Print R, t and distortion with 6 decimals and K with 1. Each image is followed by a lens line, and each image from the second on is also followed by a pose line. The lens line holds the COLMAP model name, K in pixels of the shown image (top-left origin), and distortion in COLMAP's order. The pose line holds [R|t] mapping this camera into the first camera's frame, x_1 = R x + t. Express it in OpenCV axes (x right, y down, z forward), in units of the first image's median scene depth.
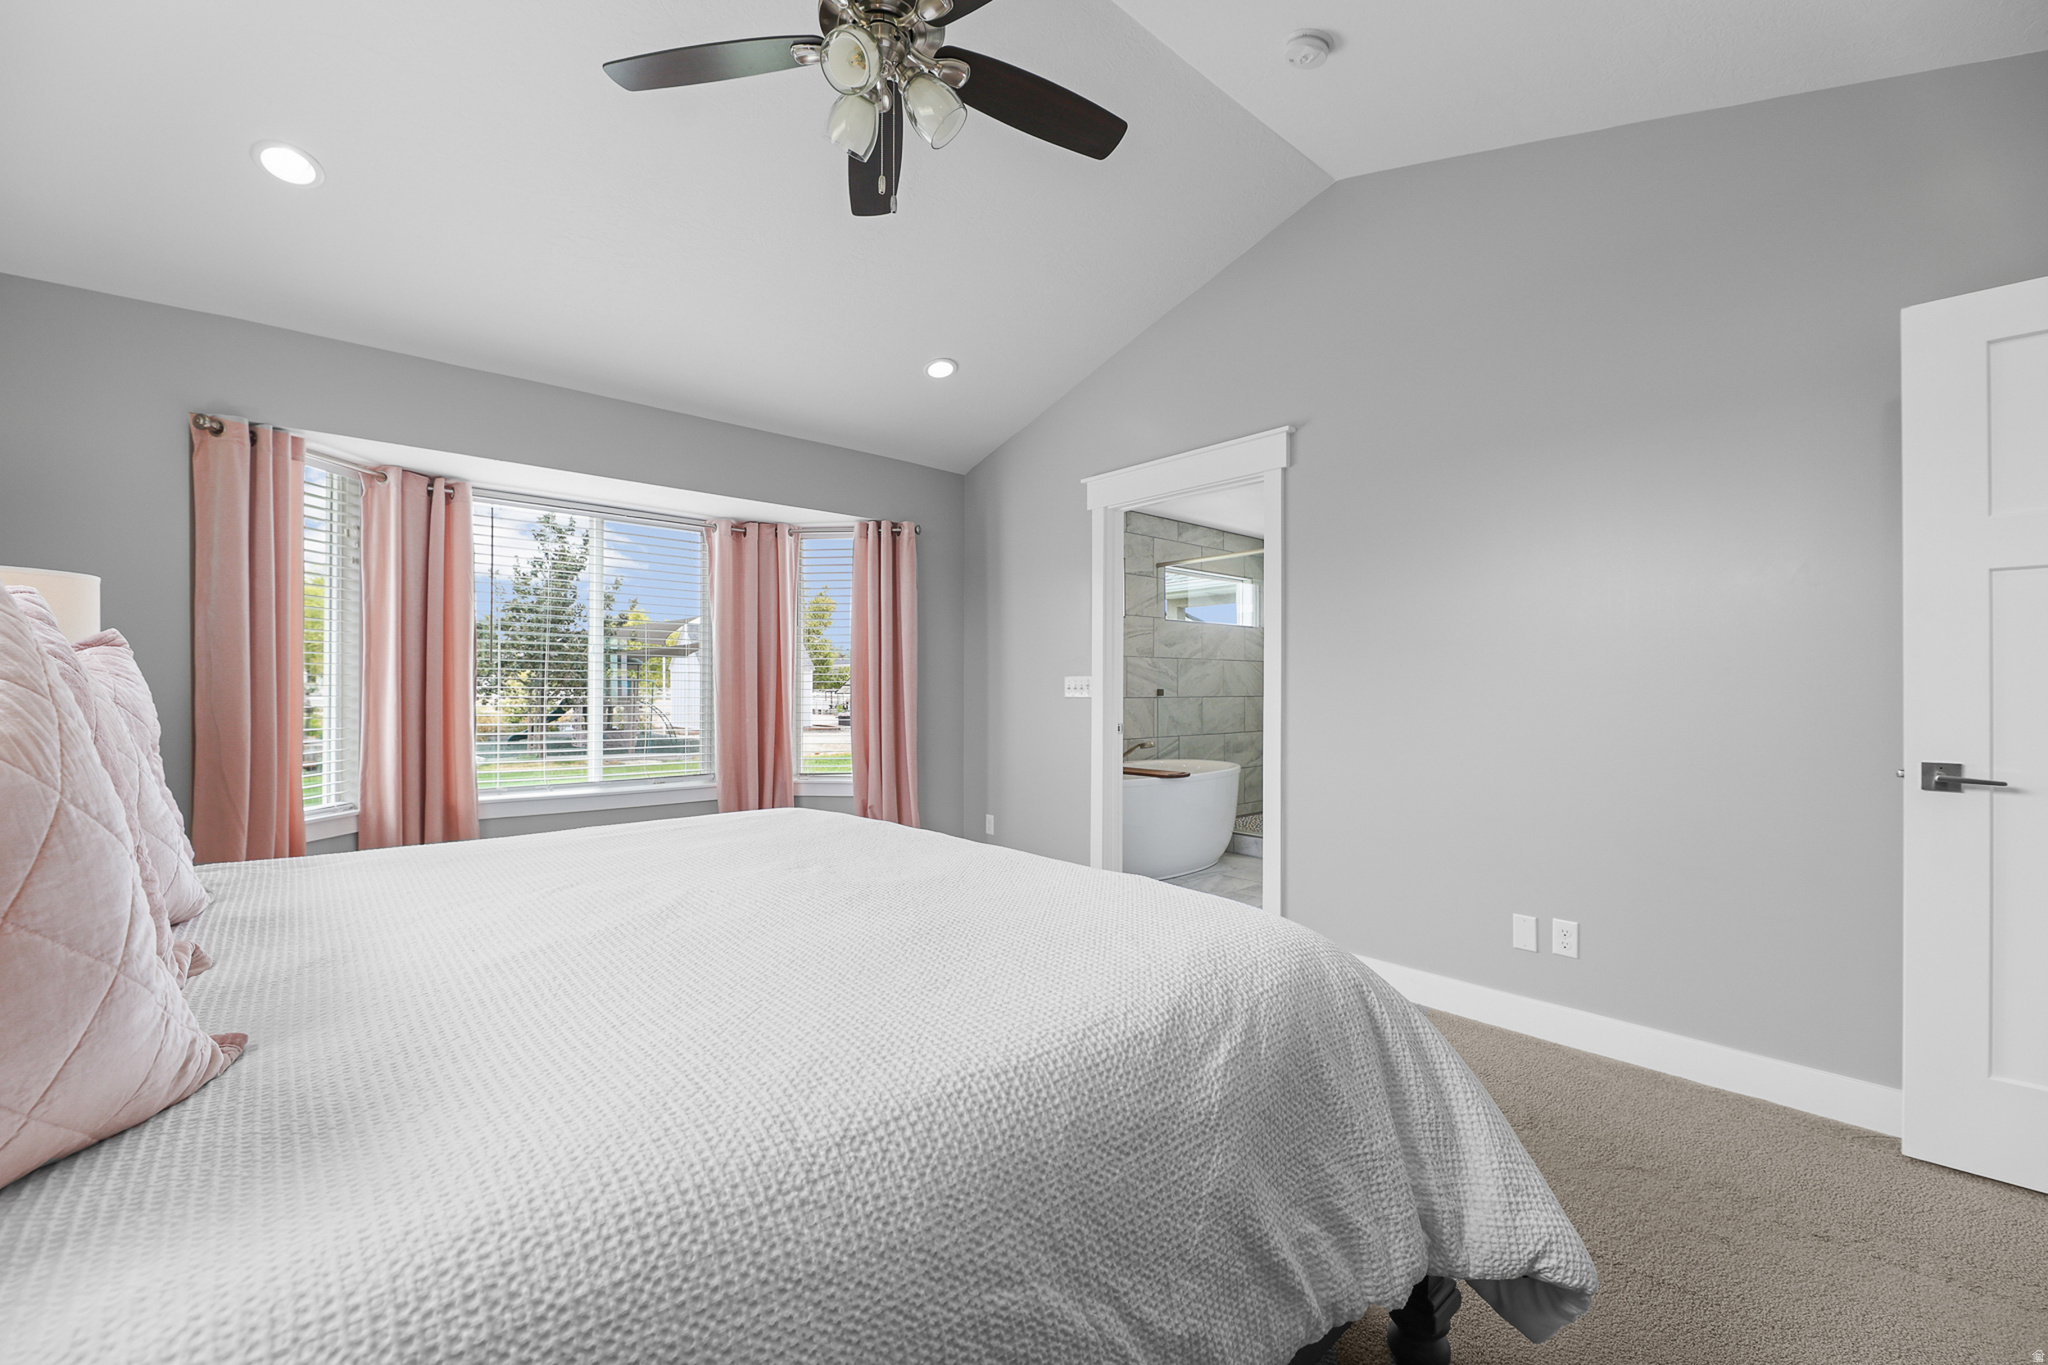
lens RADIAL K [[821.6, 0, 1024.0], [0, 821.6, 682.5], [0, 0, 1]] dist [0.000374, -0.000048]
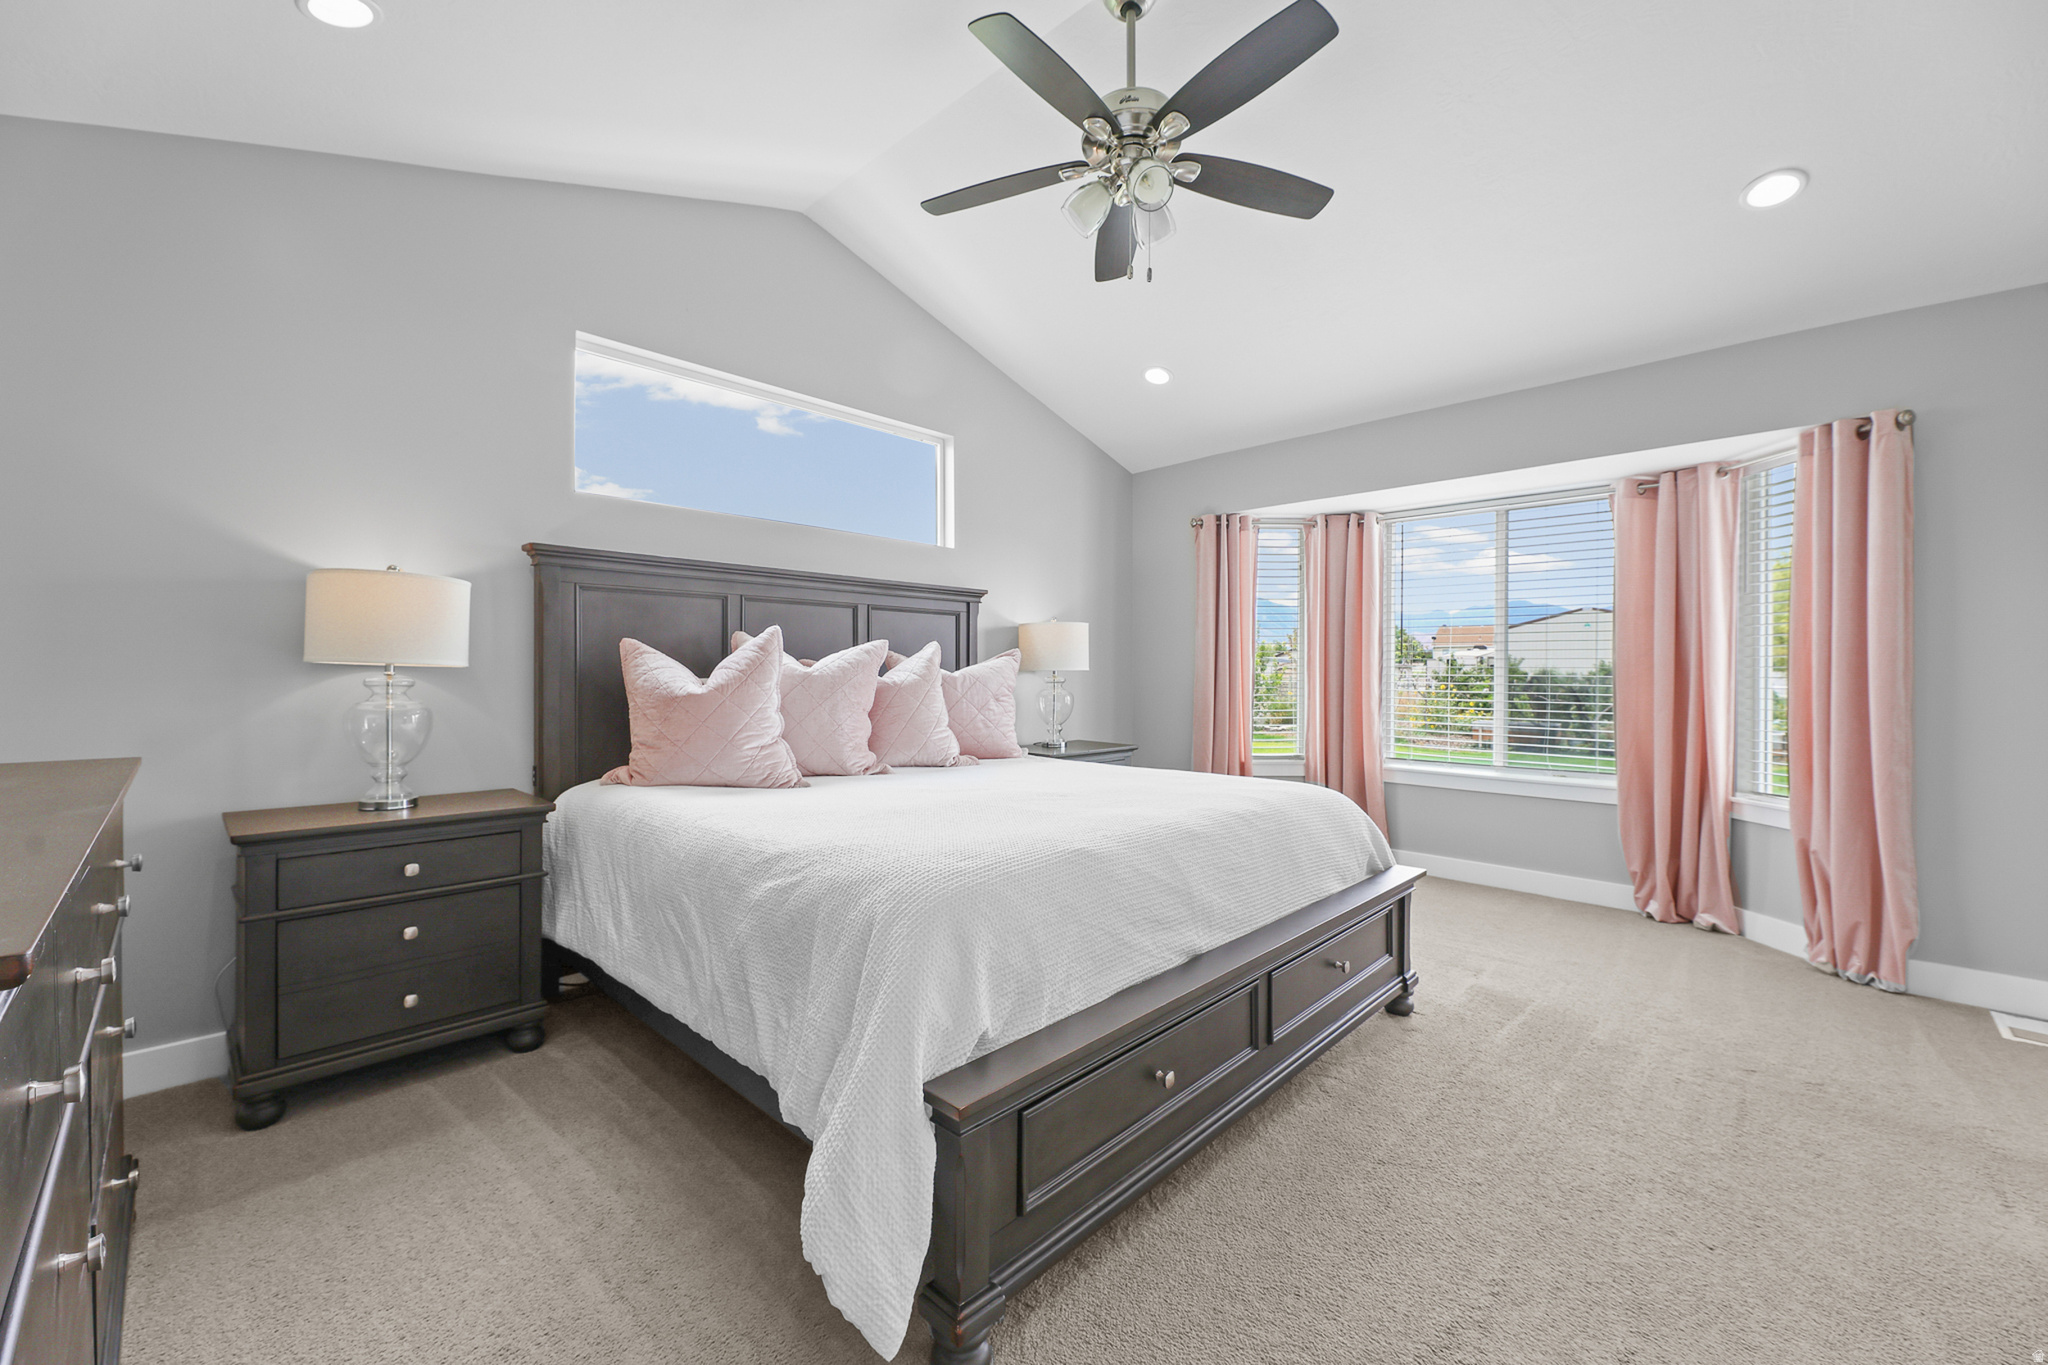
lens RADIAL K [[825.8, 0, 1028.5], [0, 825.8, 663.1], [0, 0, 1]] dist [0.010589, -0.007503]
pose [[0.078236, -0.014679, -0.996827, 0.666740], [-0.000507, 0.999891, -0.014764, 0.008537], [0.996935, 0.001660, 0.078220, 0.467484]]
